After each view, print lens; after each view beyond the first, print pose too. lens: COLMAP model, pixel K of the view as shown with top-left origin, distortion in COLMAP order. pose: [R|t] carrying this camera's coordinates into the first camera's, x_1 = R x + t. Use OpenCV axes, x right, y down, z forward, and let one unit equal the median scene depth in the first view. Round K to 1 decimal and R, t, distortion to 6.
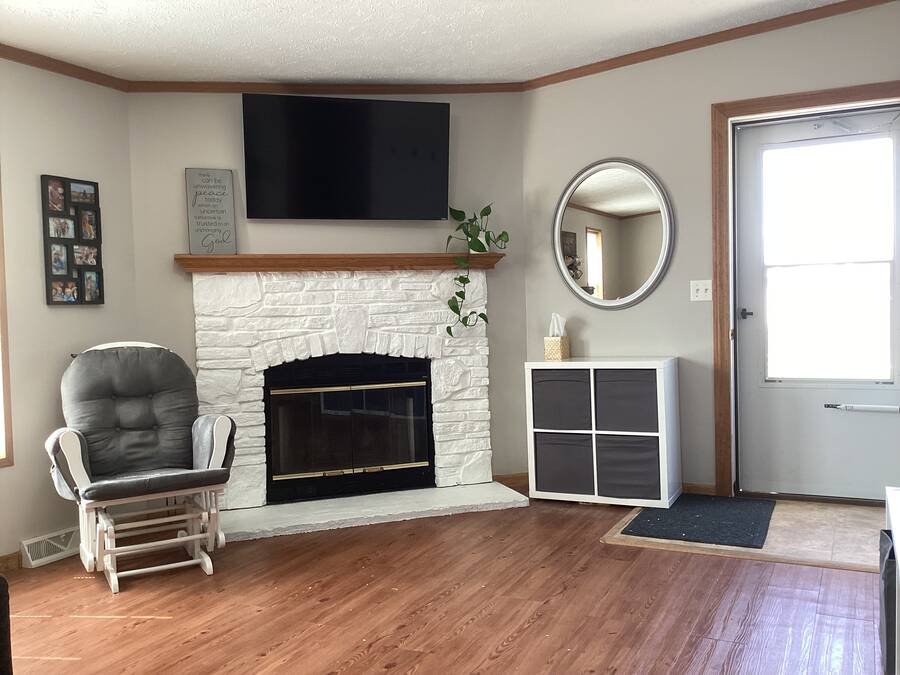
lens RADIAL K [[810.7, 0, 433.2], [0, 810.7, 339.1], [0, 0, 1]] dist [0.084146, -0.156015]
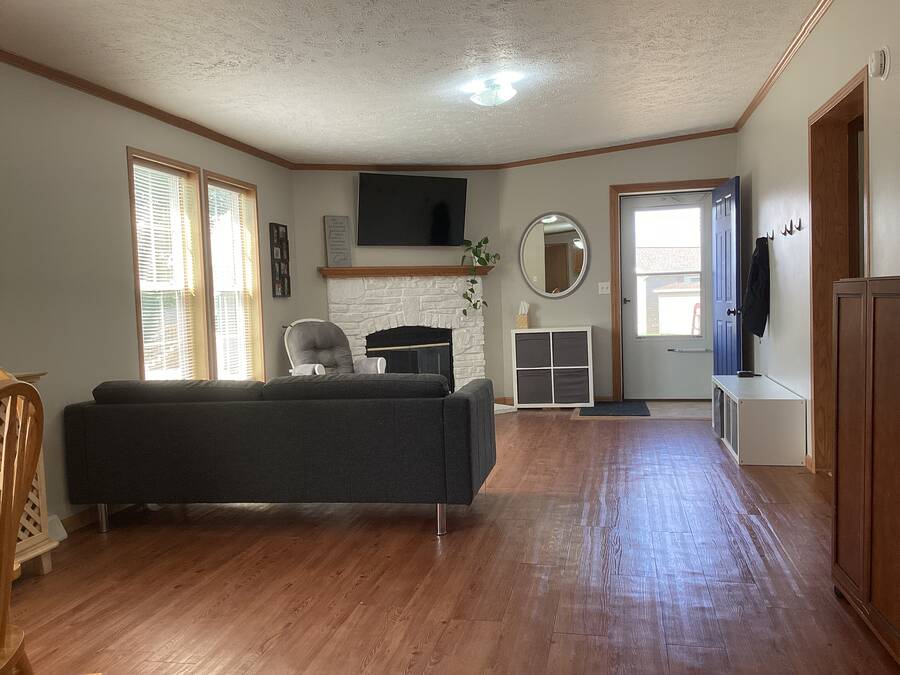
lens RADIAL K [[810.7, 0, 452.2], [0, 810.7, 332.9], [0, 0, 1]] dist [0.084146, -0.156015]
pose [[0.966165, -0.015985, 0.257430, -0.457301], [0.015925, 0.999871, 0.002319, 0.029822], [-0.257434, 0.001859, 0.966294, -0.641012]]
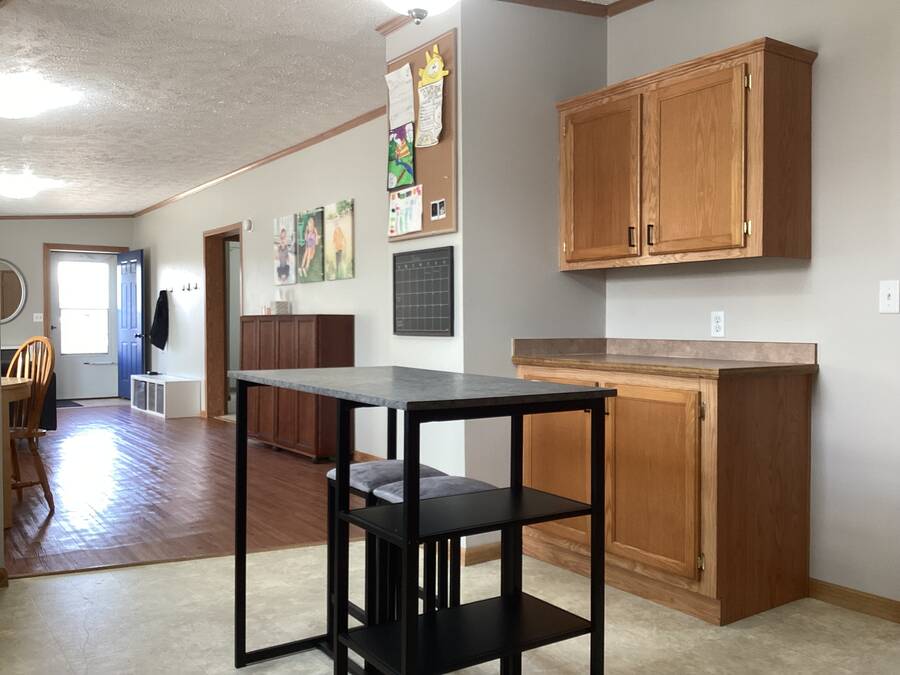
lens RADIAL K [[810.7, 0, 451.7], [0, 810.7, 337.7], [0, 0, 1]] dist [0.084146, -0.156015]
pose [[0.477093, 0.010228, 0.878794, -1.233364], [0.023001, 0.999444, -0.024120, 0.088000], [-0.878552, 0.031720, 0.476592, -1.245490]]
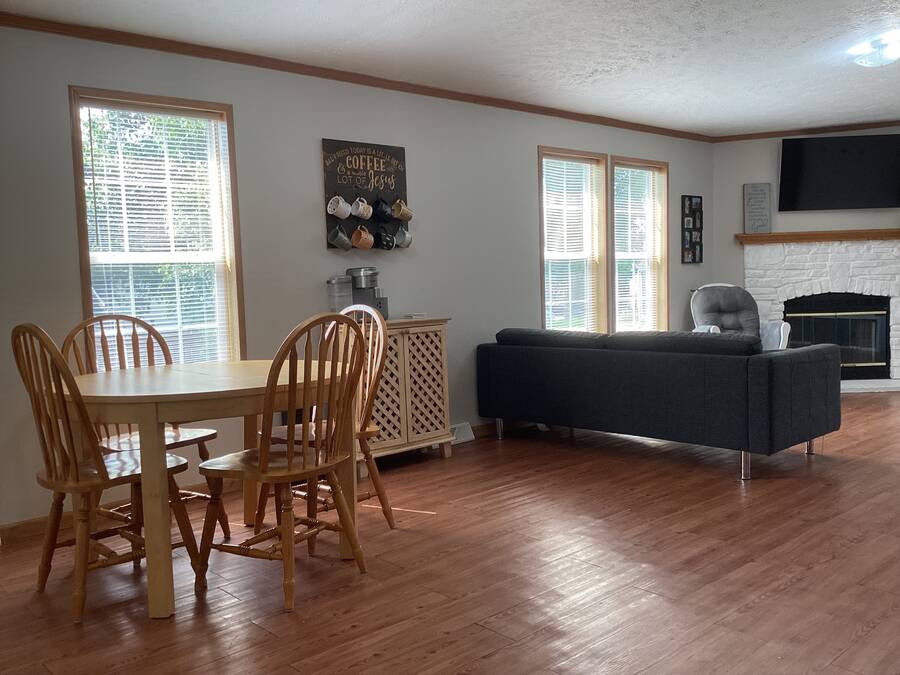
lens RADIAL K [[810.7, 0, 453.8], [0, 810.7, 339.8], [0, 0, 1]] dist [0.084146, -0.156015]
pose [[0.934986, 0.028035, -0.353576, -0.241754], [-0.009667, 0.998515, 0.053612, 0.032563], [0.354554, -0.046708, 0.933868, -0.814815]]
